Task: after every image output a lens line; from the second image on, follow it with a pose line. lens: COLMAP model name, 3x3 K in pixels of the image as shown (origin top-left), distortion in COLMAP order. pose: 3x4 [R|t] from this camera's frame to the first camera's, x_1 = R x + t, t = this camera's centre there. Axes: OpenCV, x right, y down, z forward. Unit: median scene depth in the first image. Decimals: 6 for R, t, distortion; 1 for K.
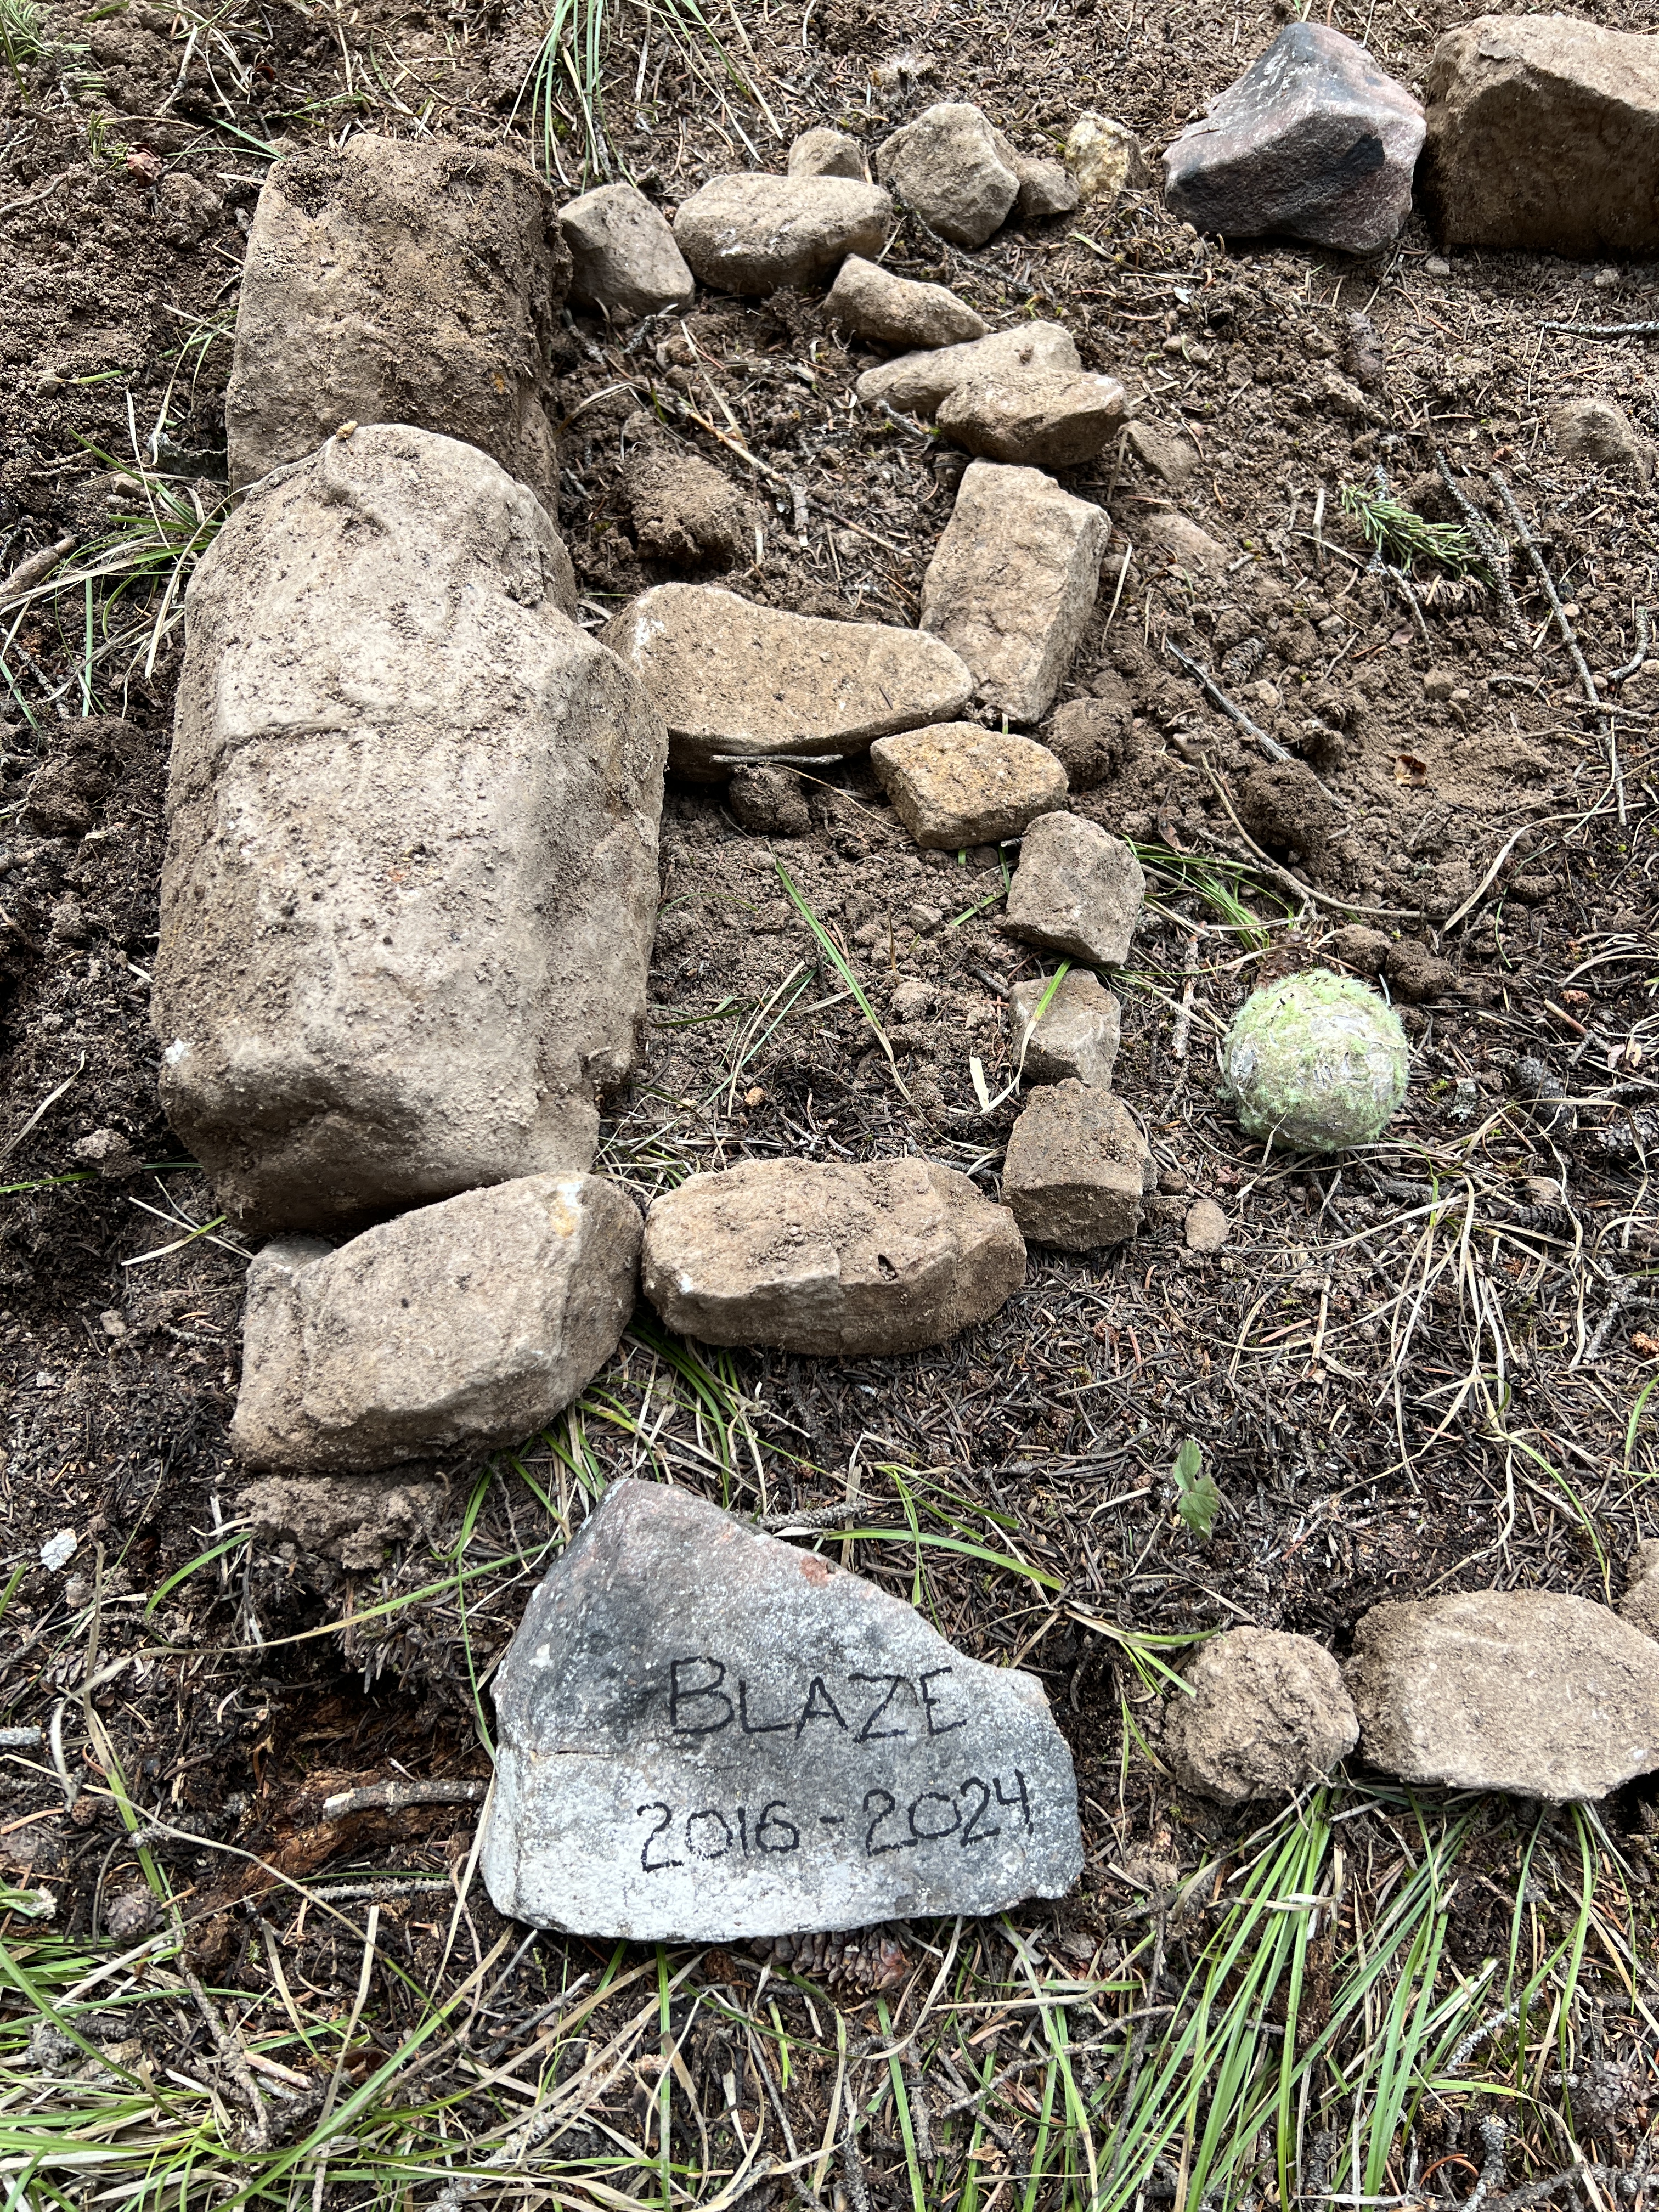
lens RADIAL K [[1977.2, 0, 833.5], [0, 1977.2, 1087.4], [0, 0, 1]] dist [0.086625, -0.159399]
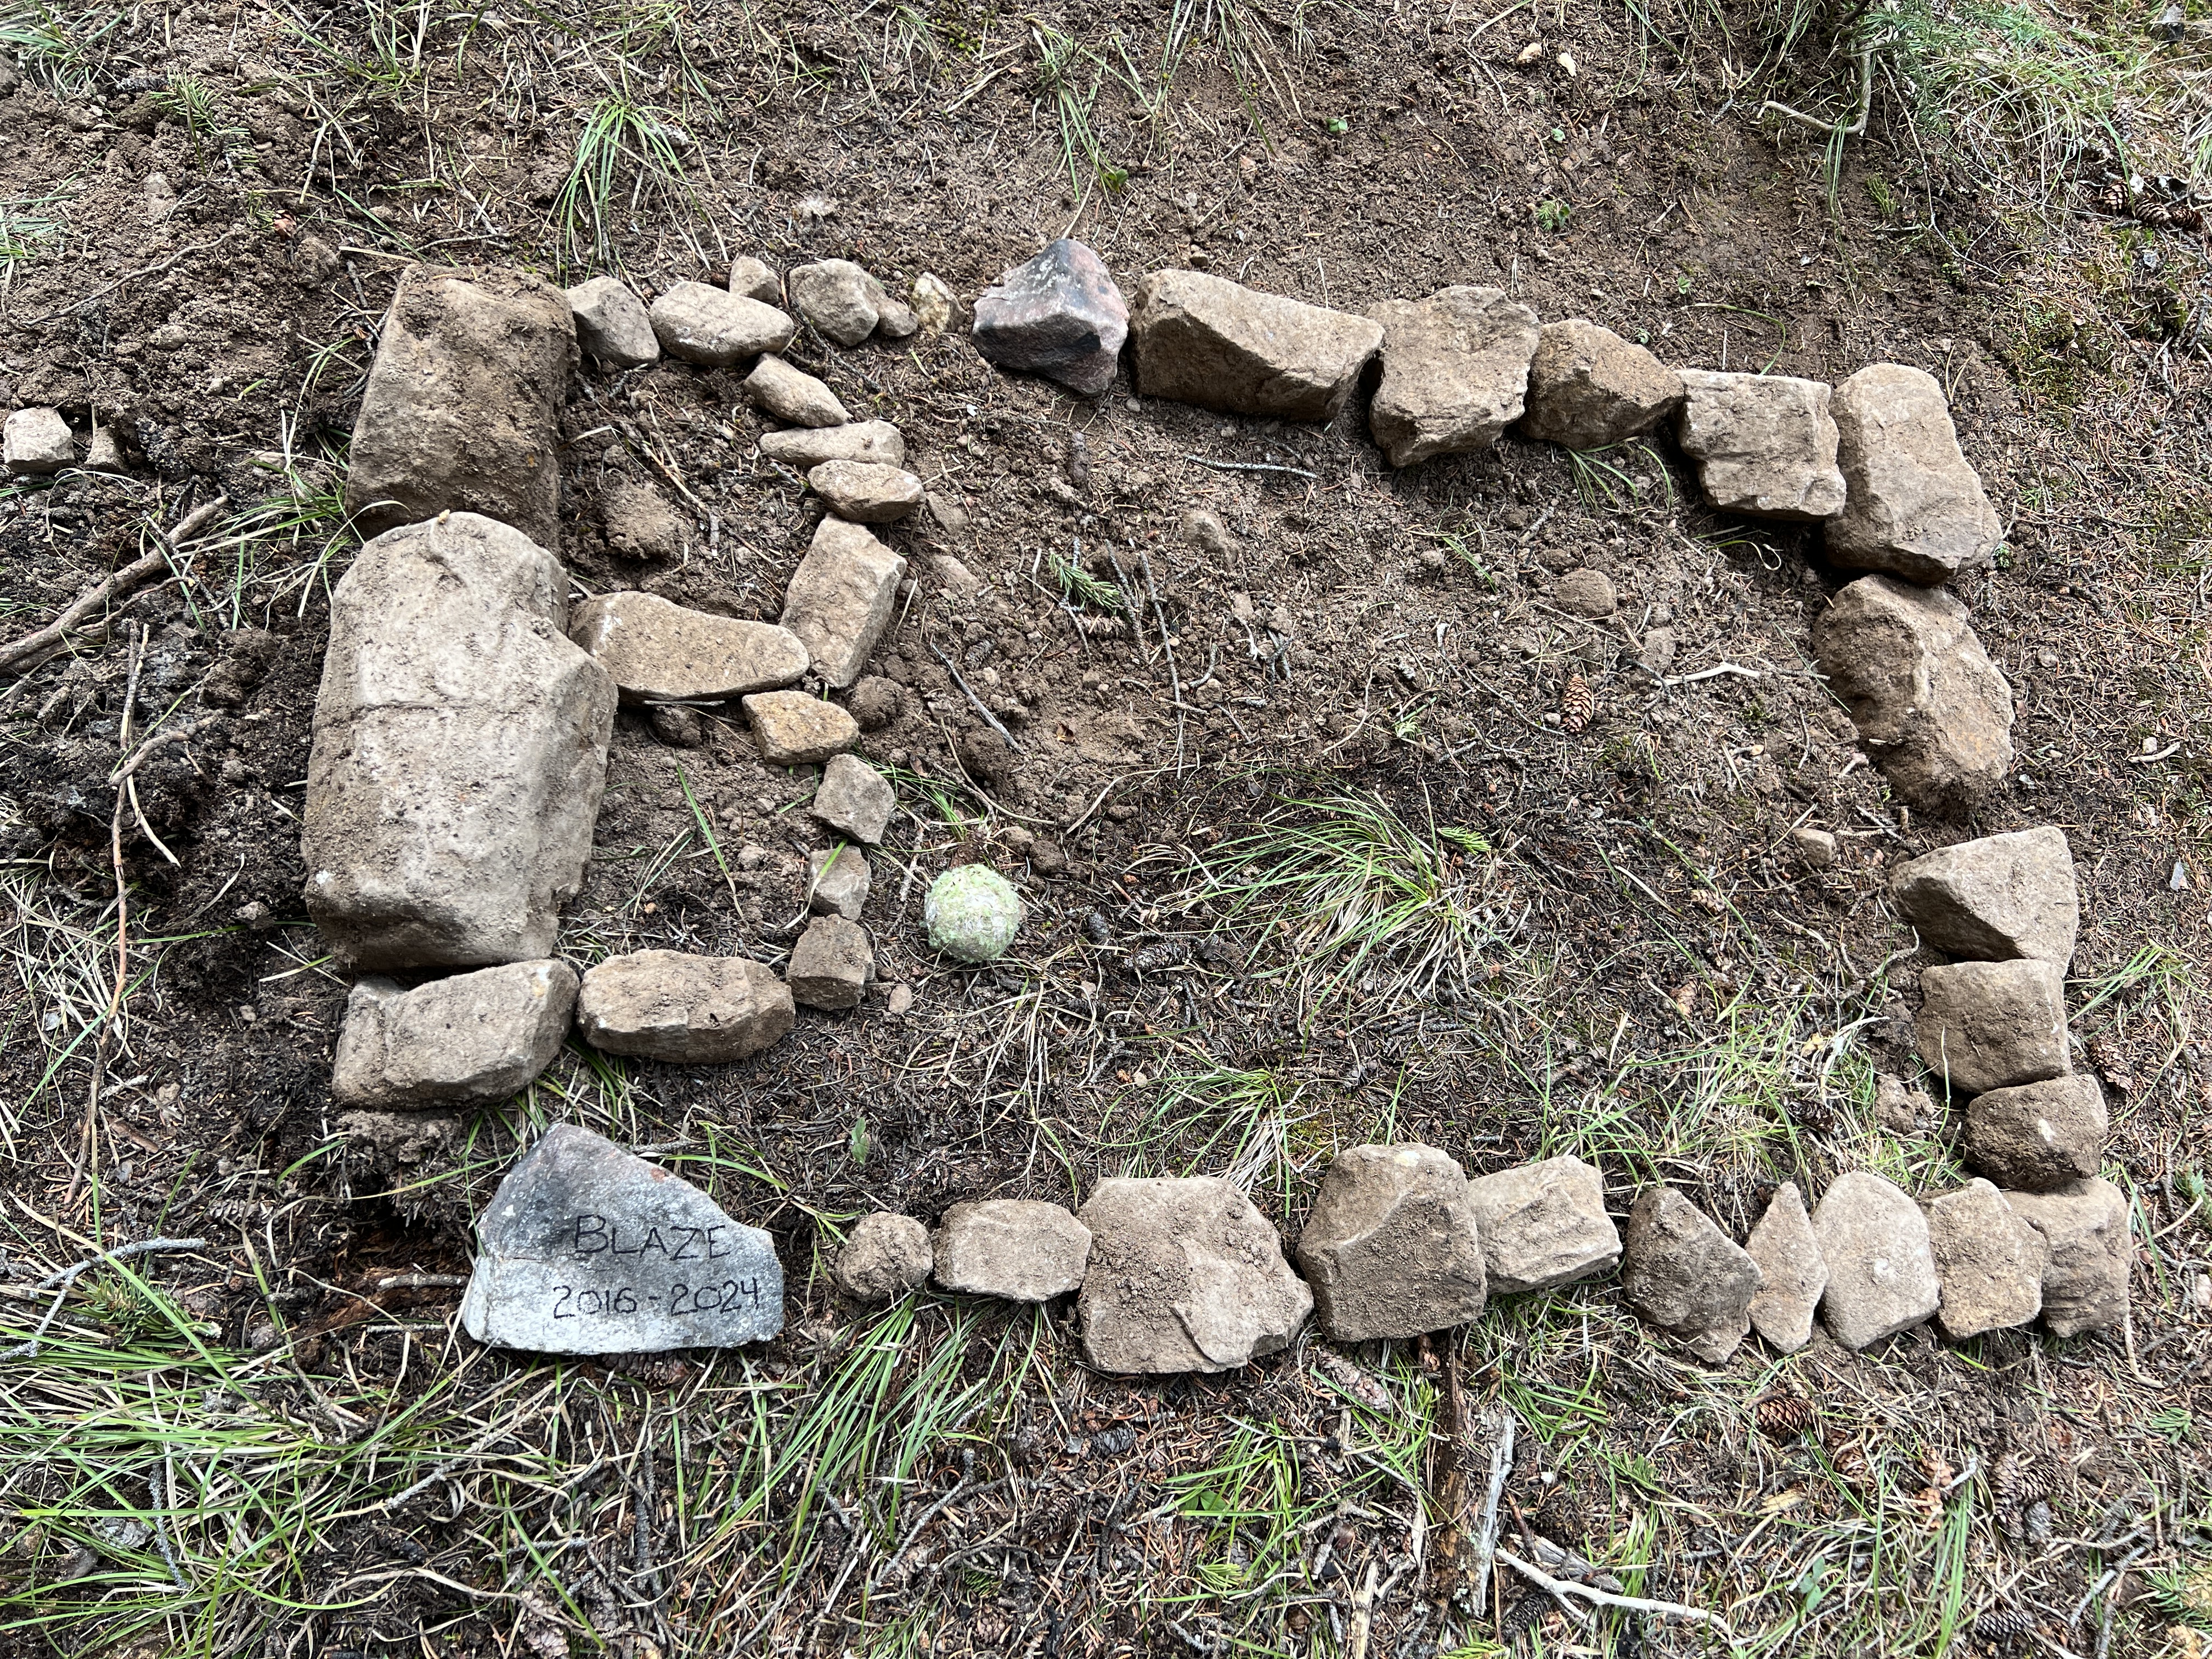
lens RADIAL K [[1977.2, 0, 1209.8], [0, 1977.2, 802.9], [0, 0, 1]] dist [0.086625, -0.159399]
pose [[0.968541, 0.092303, 0.231102, 0.023962], [-0.100943, 0.994557, 0.025817, -0.183941], [-0.227461, -0.048333, 0.972587, -0.824427]]
